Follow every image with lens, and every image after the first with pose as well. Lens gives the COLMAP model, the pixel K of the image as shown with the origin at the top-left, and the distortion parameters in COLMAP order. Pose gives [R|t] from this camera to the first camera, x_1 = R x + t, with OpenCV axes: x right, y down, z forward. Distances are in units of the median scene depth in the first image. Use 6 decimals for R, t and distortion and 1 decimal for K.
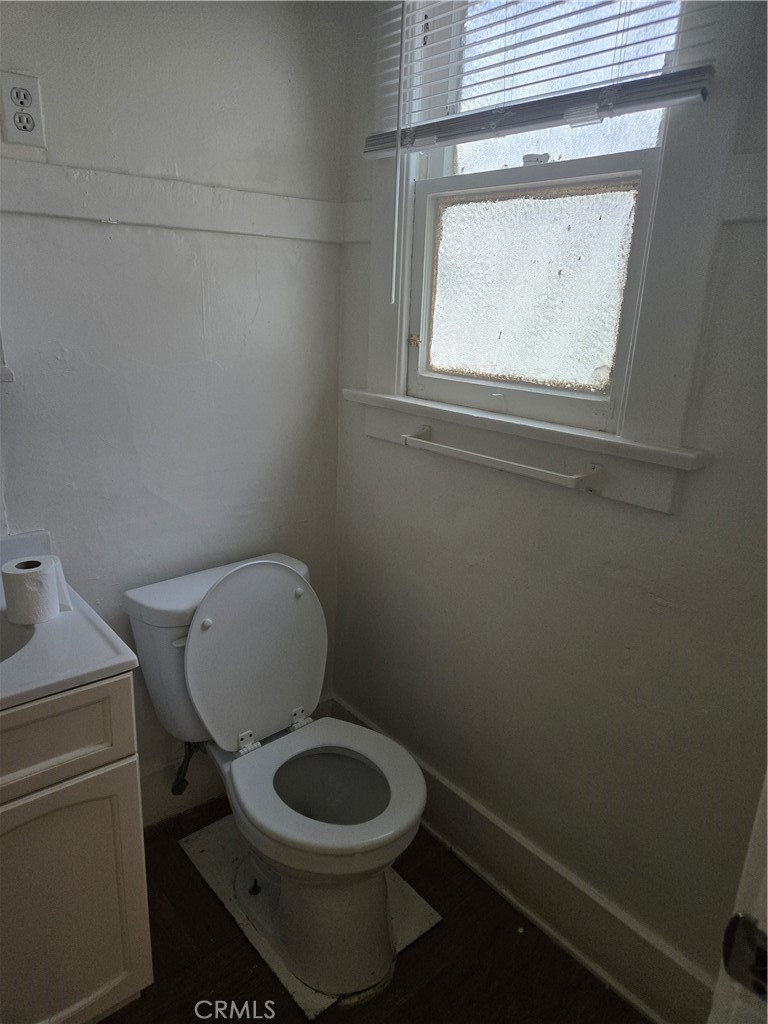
lens RADIAL K [[695.2, 0, 382.7], [0, 695.2, 505.3], [0, 0, 1]] dist [0.077055, -0.058101]
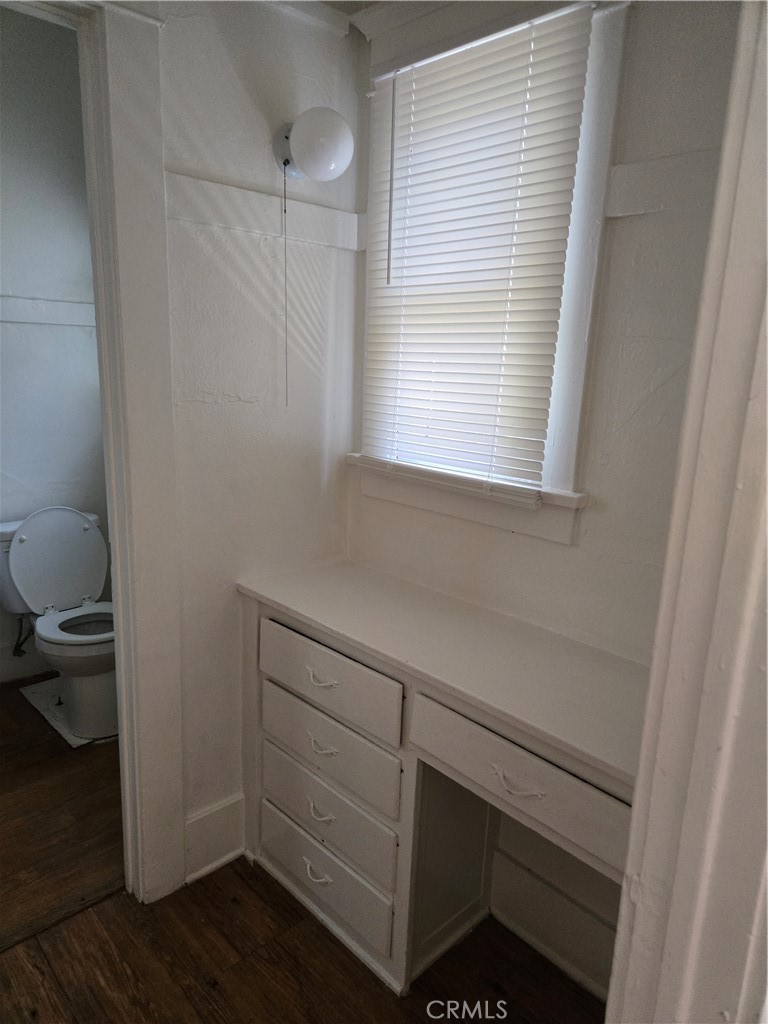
lens RADIAL K [[695.2, 0, 384.0], [0, 695.2, 514.7], [0, 0, 1]] dist [0.077055, -0.058101]
pose [[0.998716, -0.016027, 0.048054, 0.554188], [0.019267, 0.997517, -0.067735, 0.235552], [-0.046849, 0.068574, 0.996545, -0.800963]]
